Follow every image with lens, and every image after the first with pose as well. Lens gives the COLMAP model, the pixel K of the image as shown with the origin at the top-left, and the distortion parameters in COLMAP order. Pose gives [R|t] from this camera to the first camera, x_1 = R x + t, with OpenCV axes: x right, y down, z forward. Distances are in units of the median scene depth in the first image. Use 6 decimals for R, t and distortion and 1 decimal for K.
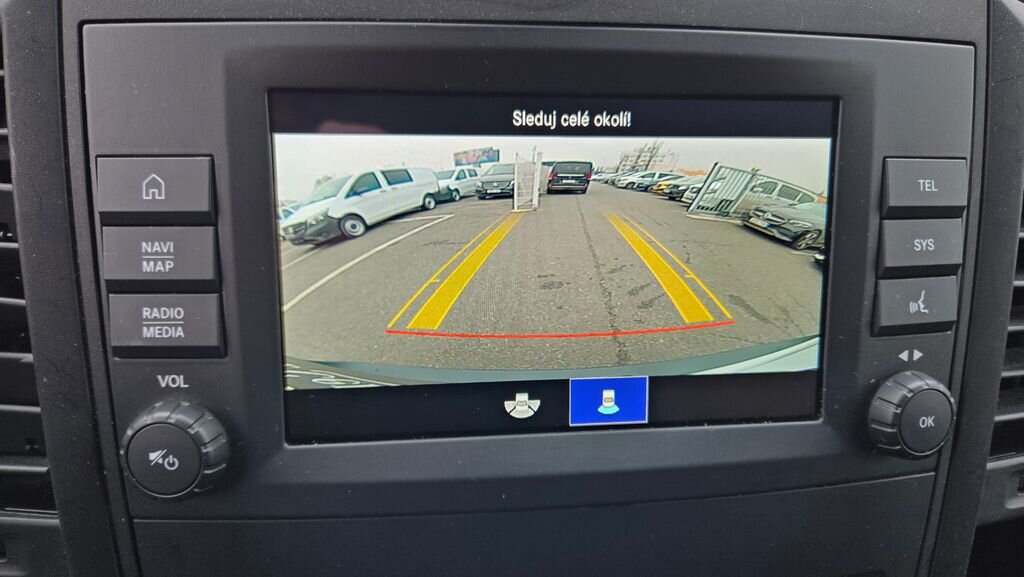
lens RADIAL K [[680.3, 0, 510.9], [0, 680.3, 289.2], [0, 0, 1]] dist [0.067444, -0.041205]
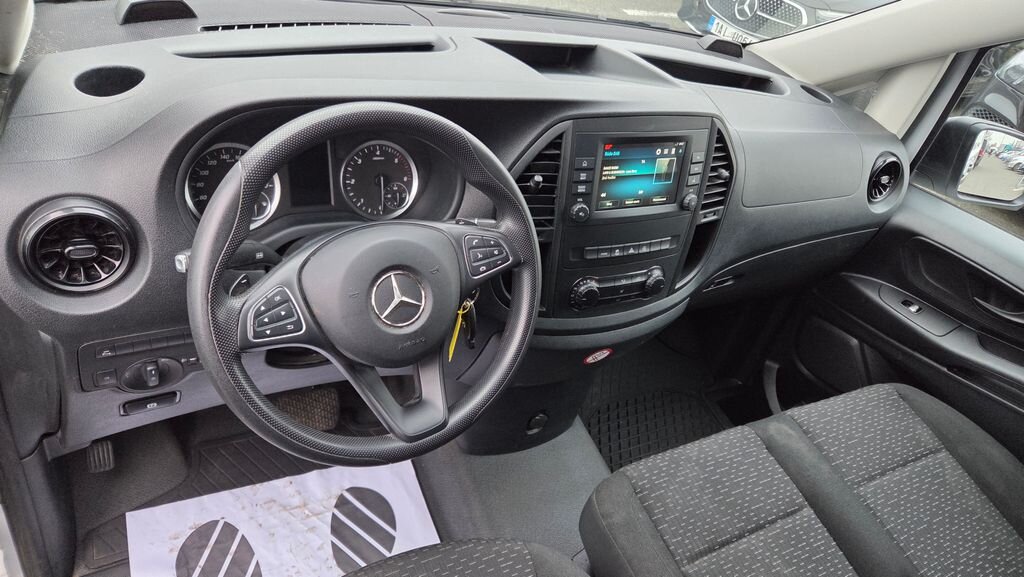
lens RADIAL K [[680.3, 0, 498.3], [0, 680.3, 281.9], [0, 0, 1]] dist [0.067444, -0.041205]
pose [[0.920461, -0.072843, 0.383987, -2.750997], [-0.026764, 0.968424, 0.247868, -0.470831], [-0.389918, -0.238430, 0.889447, -3.125512]]
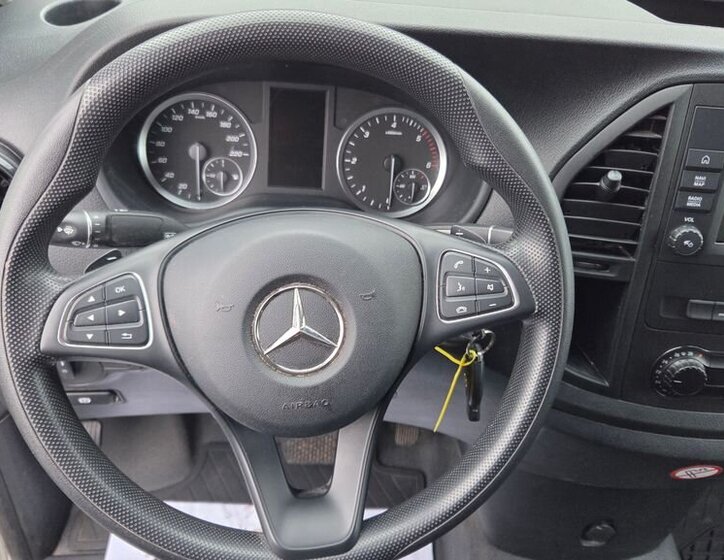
lens RADIAL K [[658.2, 0, 372.5], [0, 658.2, 285.0], [0, 0, 1]] dist [0.044565, 0.000000]
pose [[0.995777, 0.090689, -0.014301, -1.659208], [-0.084353, 0.965223, 0.247445, -0.187322], [0.036244, -0.245194, 0.968796, -1.858086]]
